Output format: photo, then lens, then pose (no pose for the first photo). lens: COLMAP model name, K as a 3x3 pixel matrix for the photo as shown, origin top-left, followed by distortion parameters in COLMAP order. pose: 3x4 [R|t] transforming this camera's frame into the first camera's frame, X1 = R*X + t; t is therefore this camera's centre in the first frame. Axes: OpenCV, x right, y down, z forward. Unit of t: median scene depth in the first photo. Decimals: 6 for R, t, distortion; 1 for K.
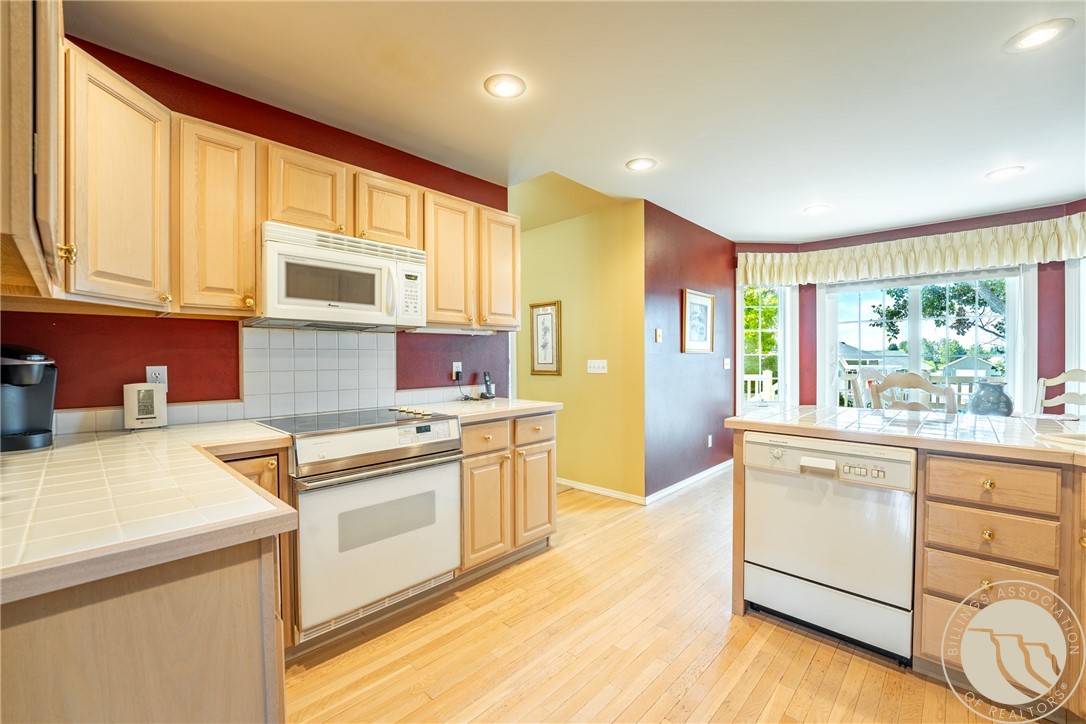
lens RADIAL K [[448.5, 0, 549.1], [0, 448.5, 360.2], [0, 0, 1]] dist [-0.006907, -0.000569]
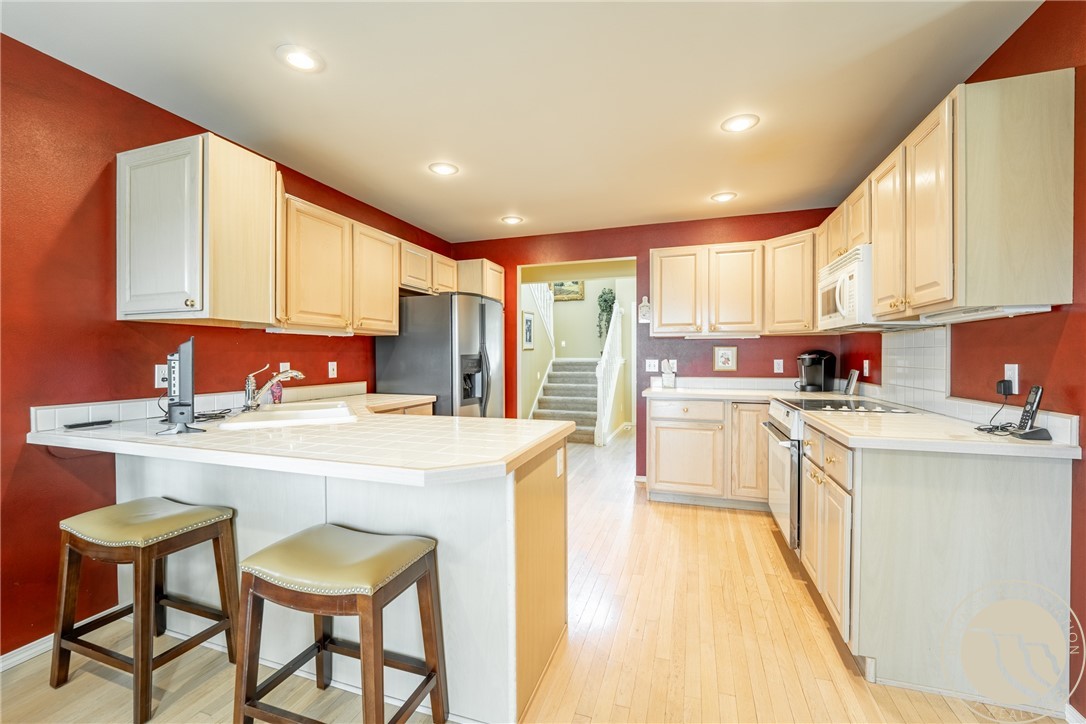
lens RADIAL K [[448.5, 0, 547.4], [0, 448.5, 365.9], [0, 0, 1]] dist [-0.006907, -0.000569]
pose [[-0.912135, 0.003742, -0.409873, 0.780511], [-0.000393, 0.999950, 0.010003, 0.001388], [0.409890, 0.009285, -0.912088, 1.721163]]
